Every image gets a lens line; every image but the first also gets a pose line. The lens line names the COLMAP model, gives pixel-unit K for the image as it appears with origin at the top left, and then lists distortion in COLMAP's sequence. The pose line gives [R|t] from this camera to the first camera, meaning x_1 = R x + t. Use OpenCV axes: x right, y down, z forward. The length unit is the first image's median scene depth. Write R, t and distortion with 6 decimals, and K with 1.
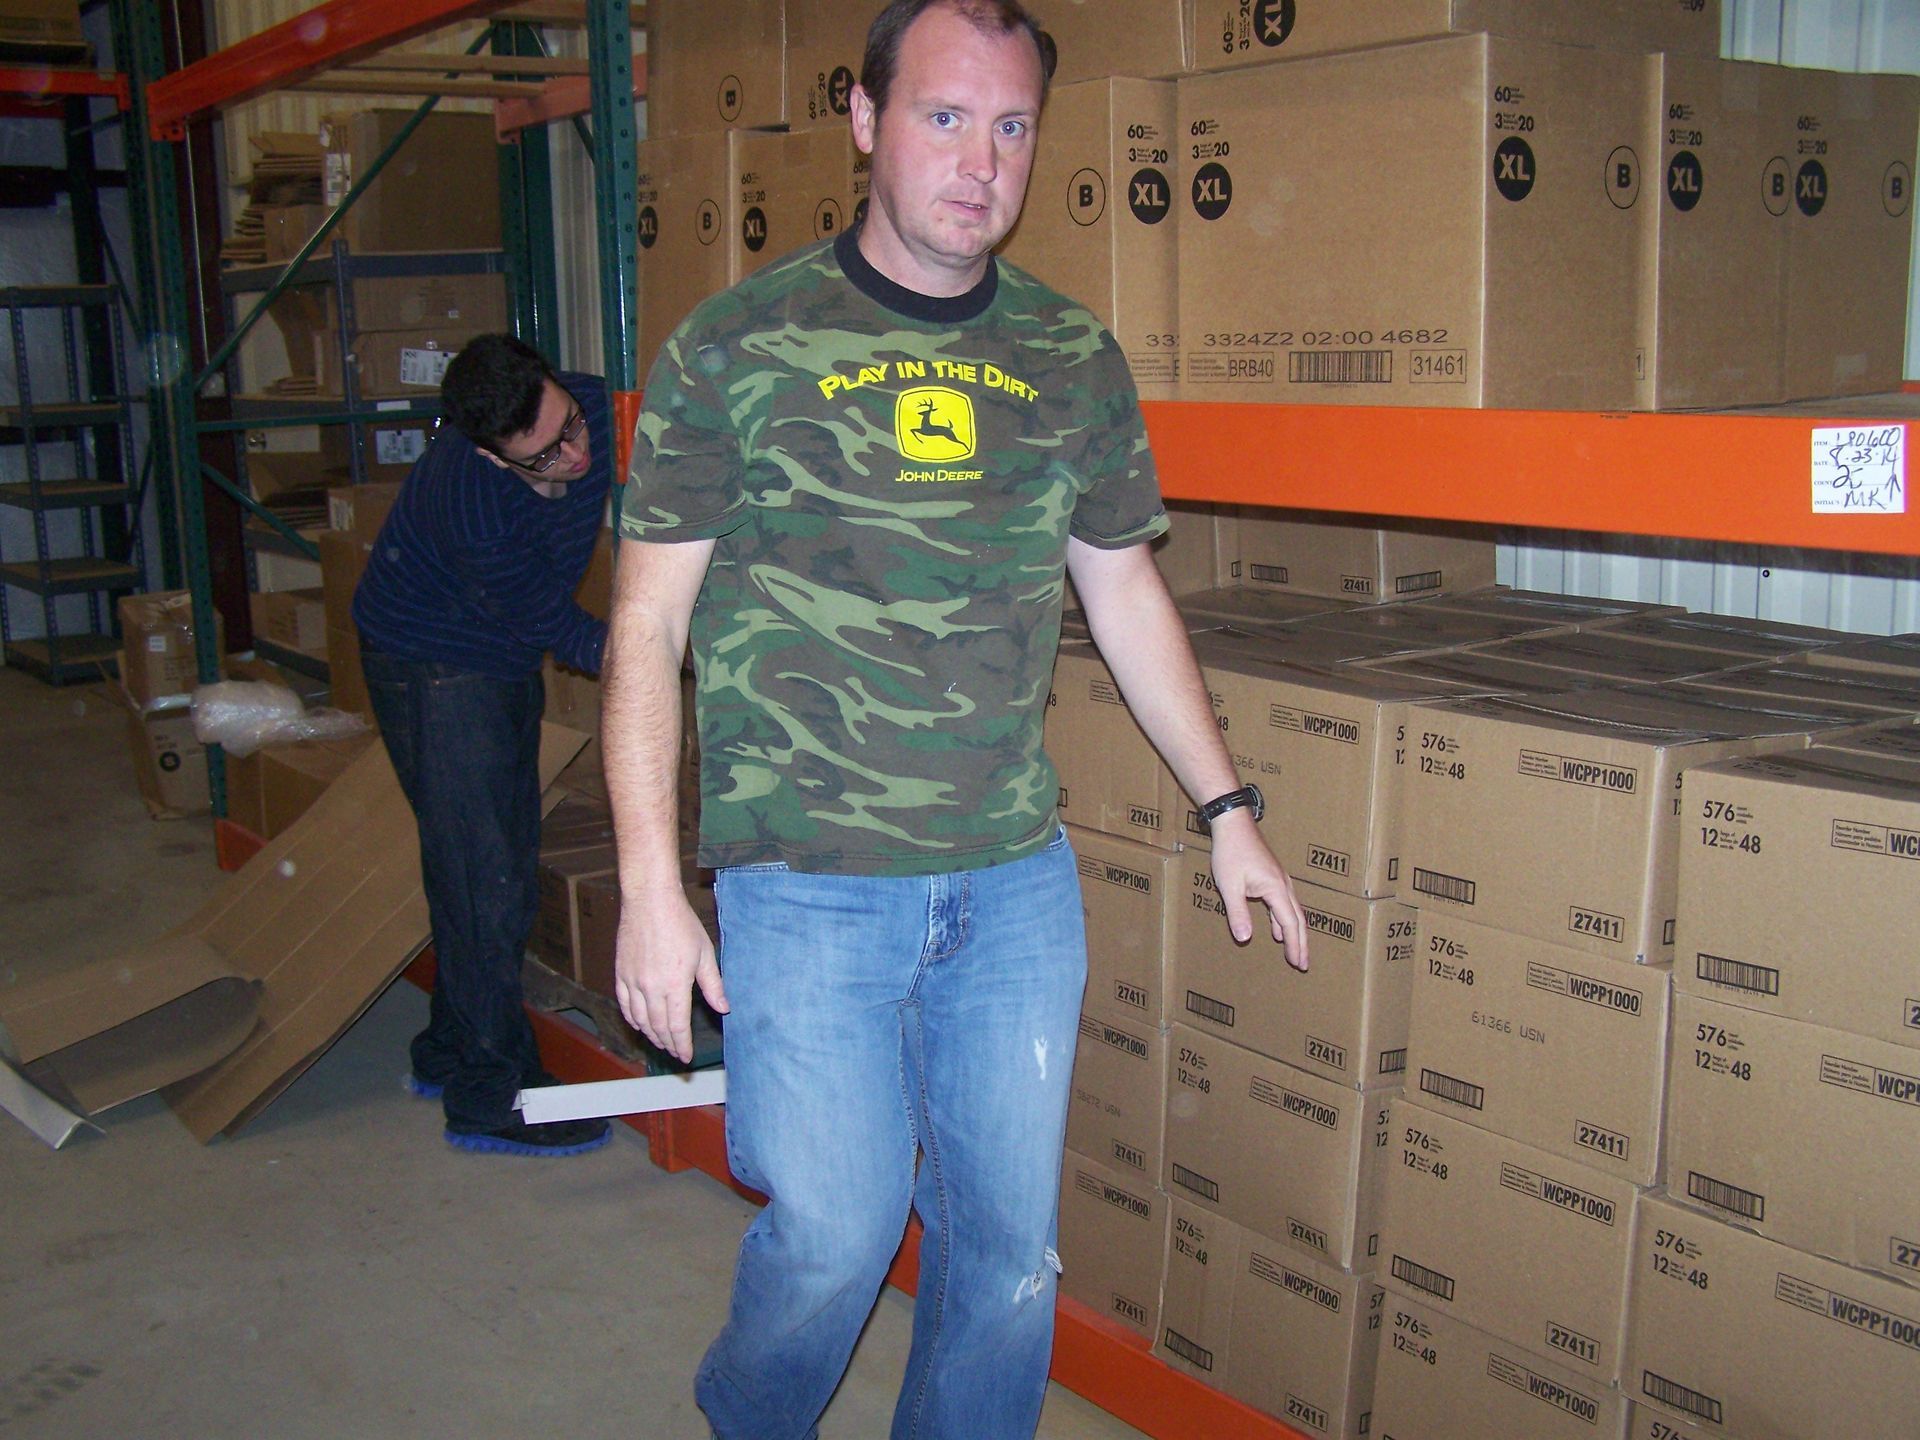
lens RADIAL K [[2131.8, 0, 960.0], [0, 2131.8, 720.0], [0, 0, 1]] dist [-0.201310, 0.380174]
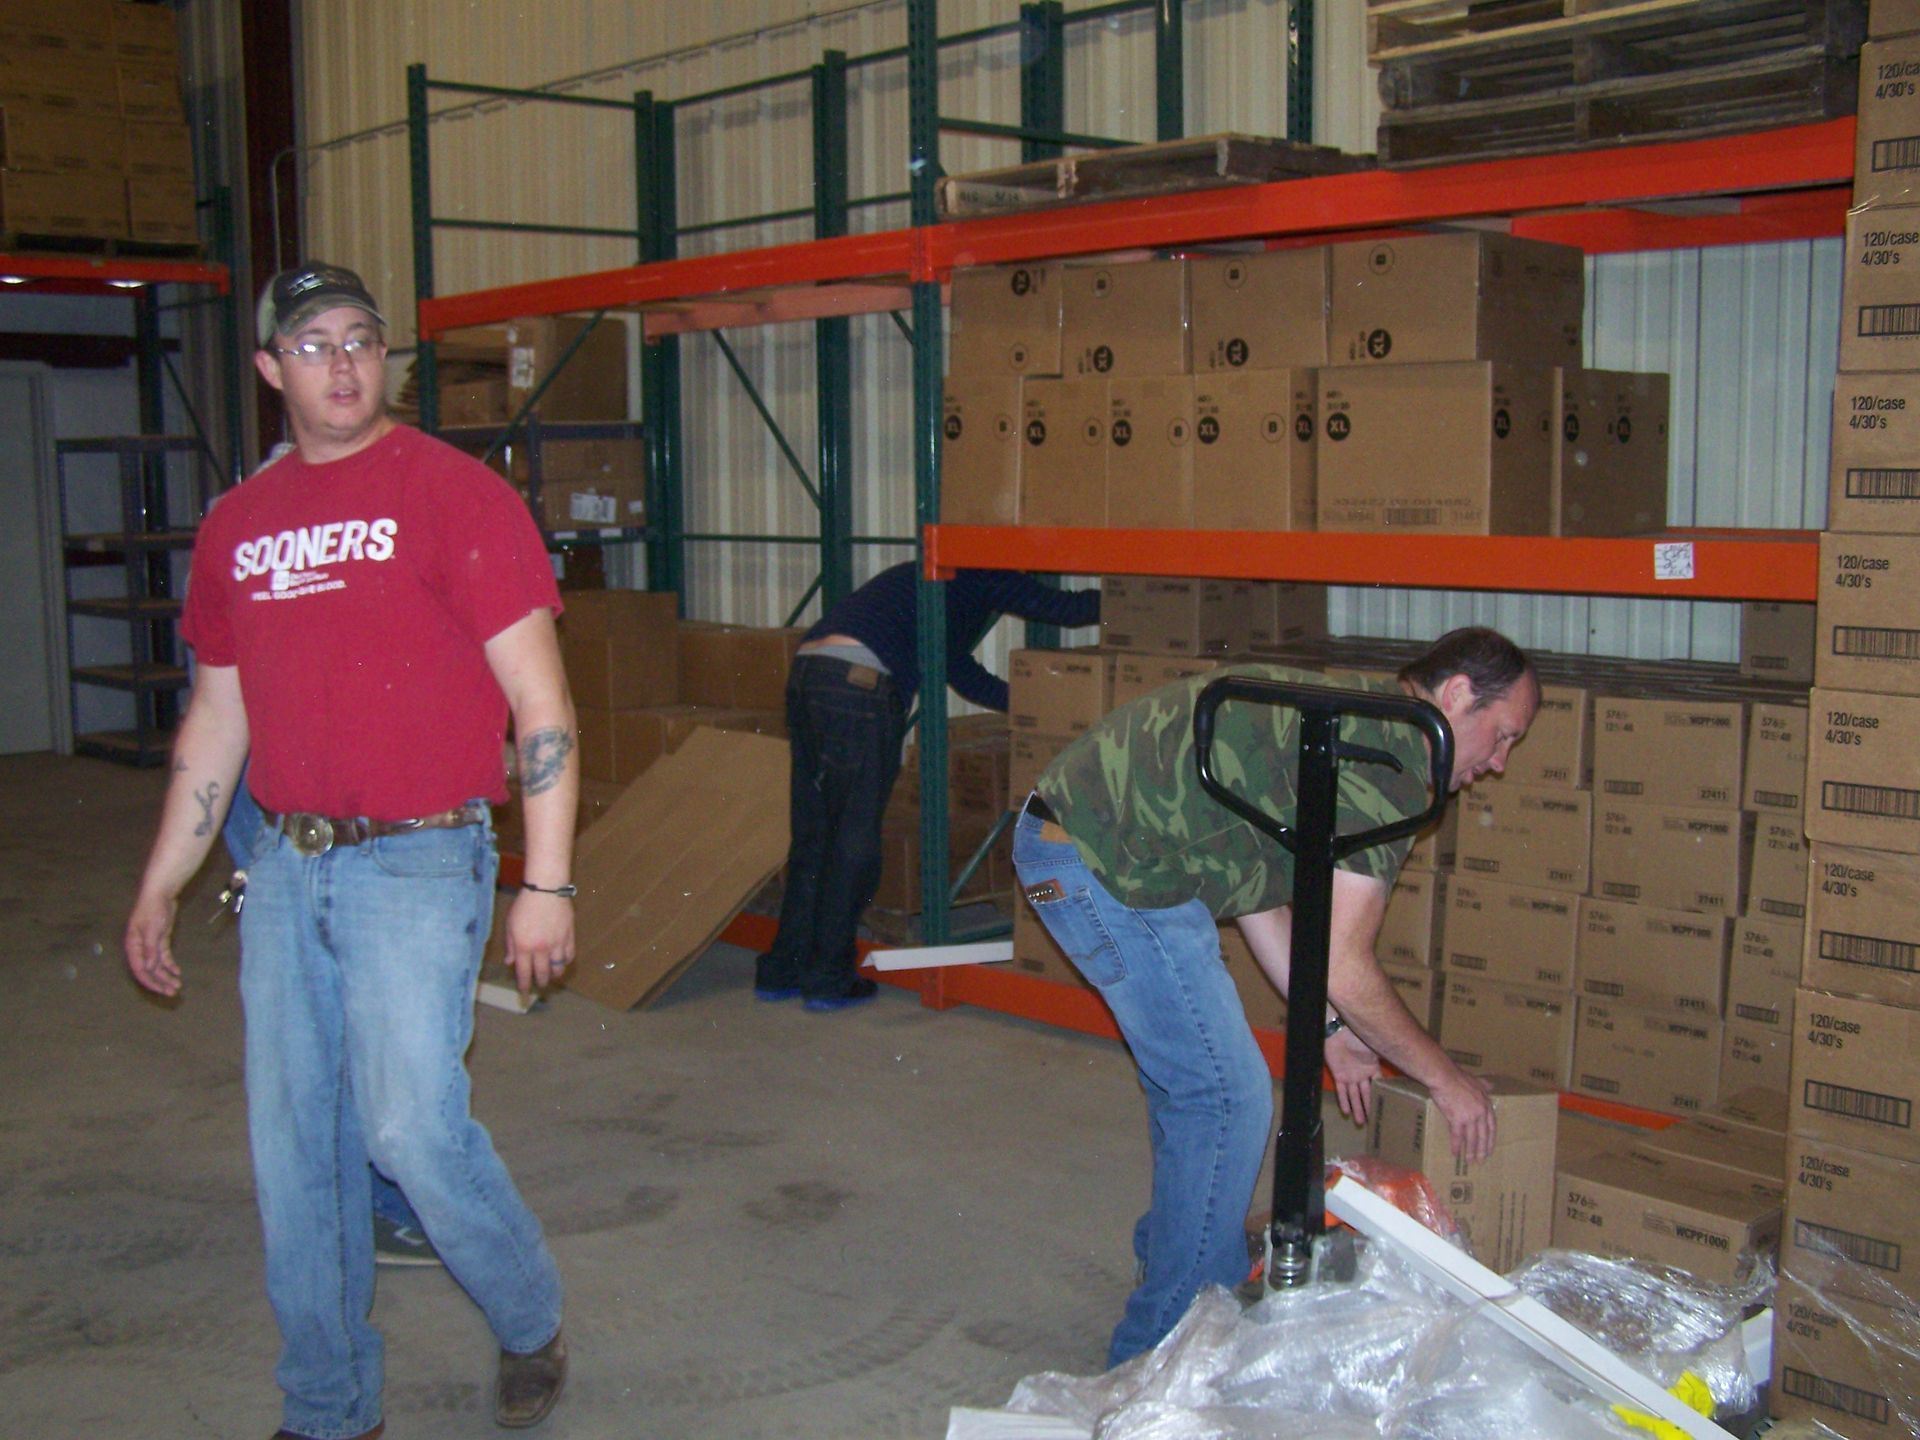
lens RADIAL K [[2131.8, 0, 960.0], [0, 2131.8, 720.0], [0, 0, 1]] dist [-0.201310, 0.380174]
pose [[0.990219, -0.000375, 0.139521, -0.534169], [0.010045, 0.997593, -0.068611, 0.162973], [-0.139159, 0.069342, 0.987839, -0.932669]]
